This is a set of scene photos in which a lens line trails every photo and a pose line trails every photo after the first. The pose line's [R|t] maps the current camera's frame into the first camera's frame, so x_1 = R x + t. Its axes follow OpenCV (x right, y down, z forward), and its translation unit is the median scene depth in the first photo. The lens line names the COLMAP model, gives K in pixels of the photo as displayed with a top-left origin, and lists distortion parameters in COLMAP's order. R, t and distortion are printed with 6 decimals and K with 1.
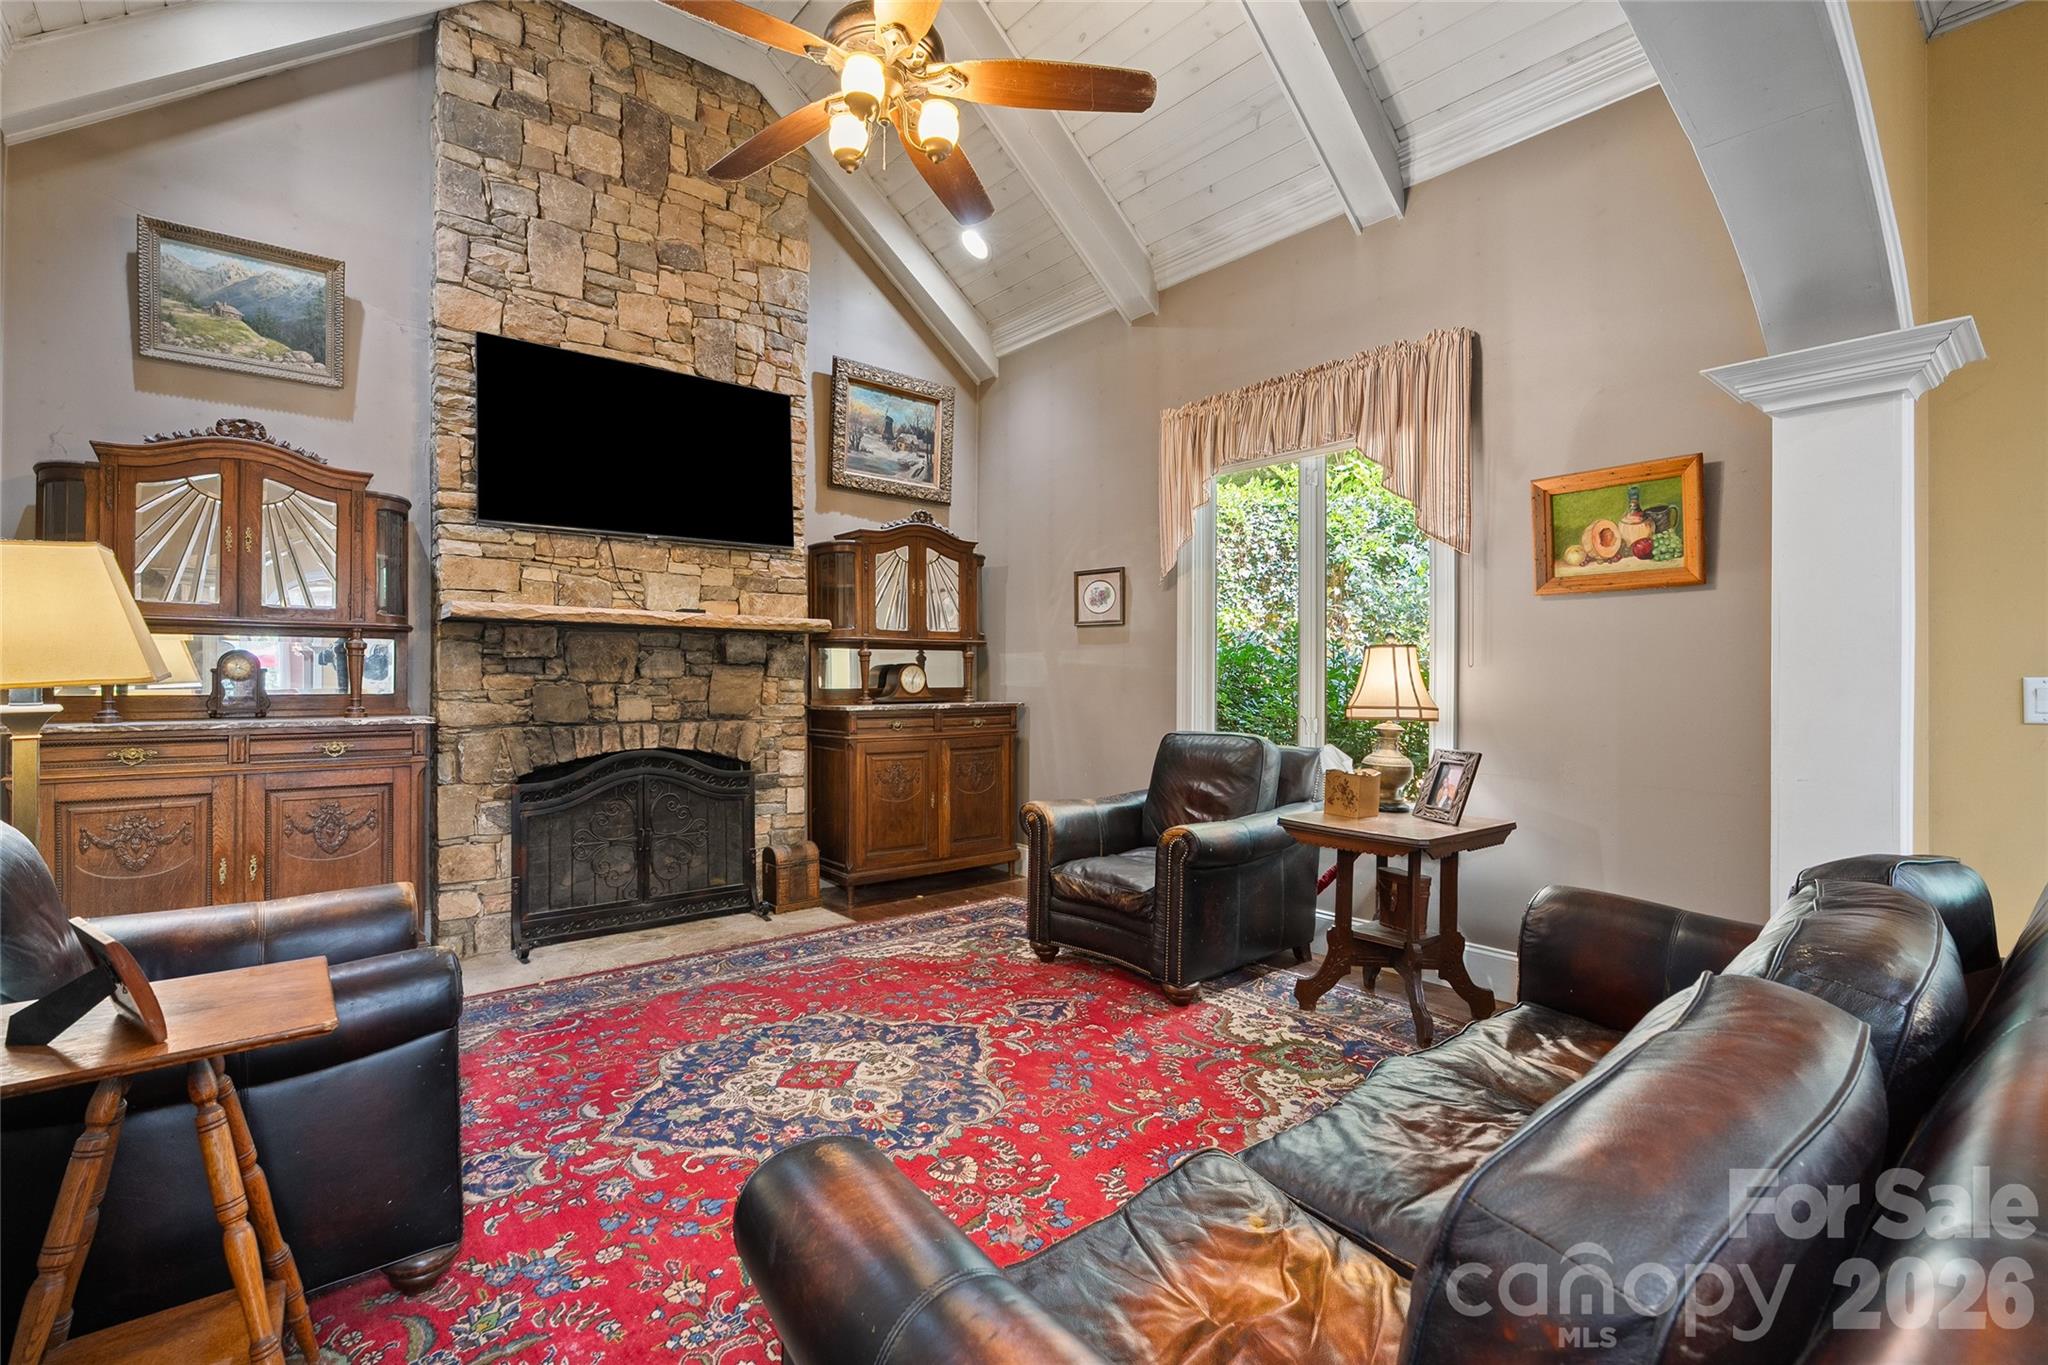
lens RADIAL K [[920.6, 0, 1027.1], [0, 920.6, 675.9], [0, 0, 1]] dist [-0.004510, -0.000319]
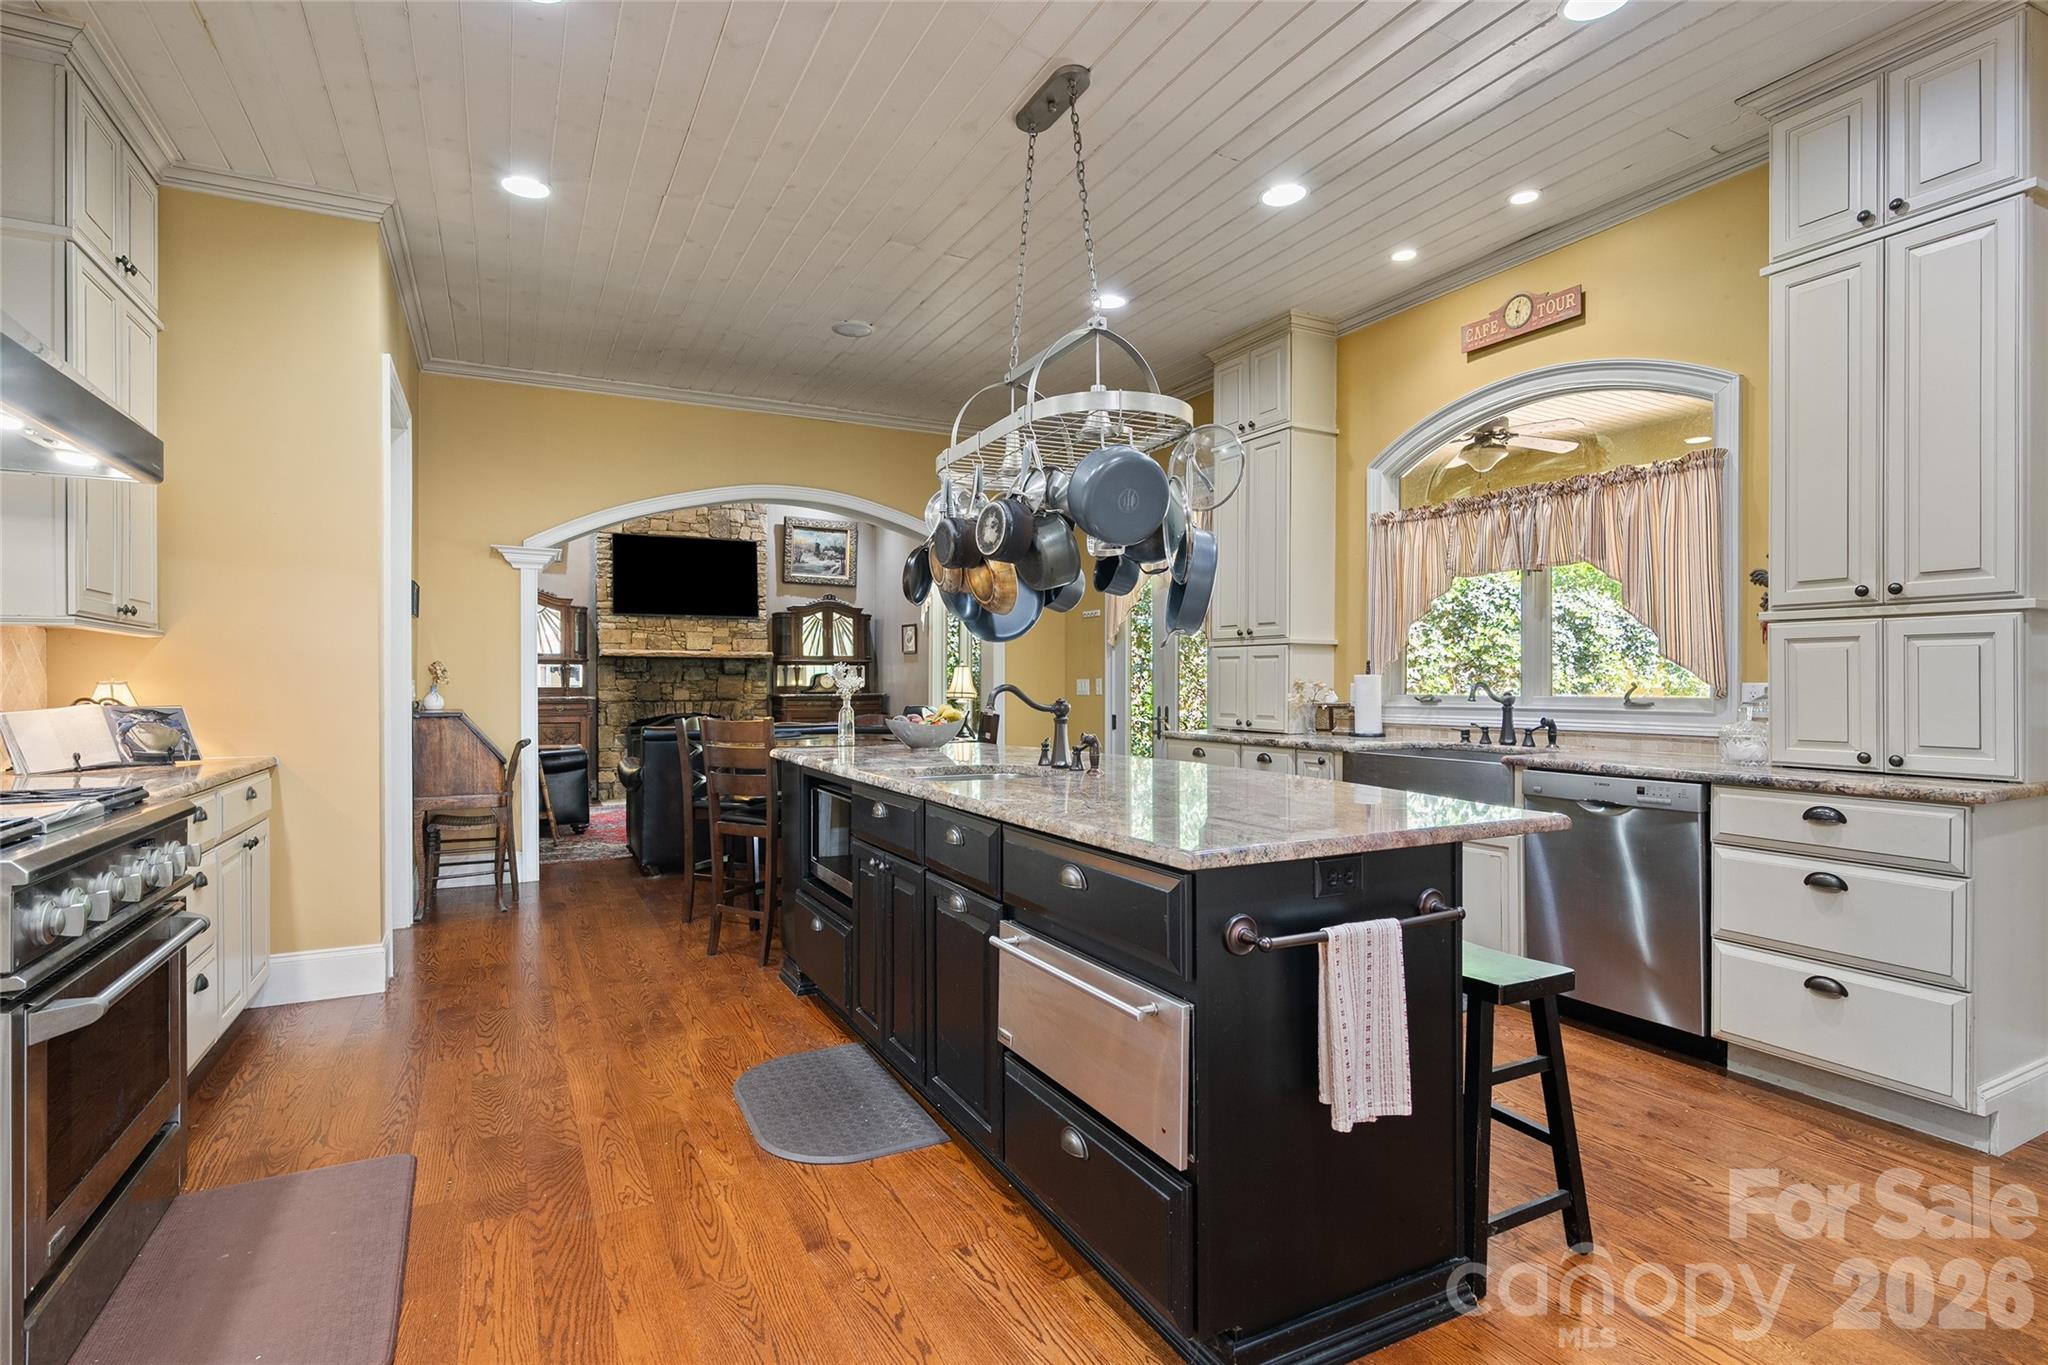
lens RADIAL K [[1006.4, 0, 1023.4], [0, 1006.4, 682.0], [0, 0, 1]] dist [0.001850, -0.000238]
pose [[0.977642, -0.001530, -0.210273, 0.794449], [0.002104, 0.999995, 0.002505, 0.000783], [0.210268, -0.002892, 0.977640, -1.064933]]
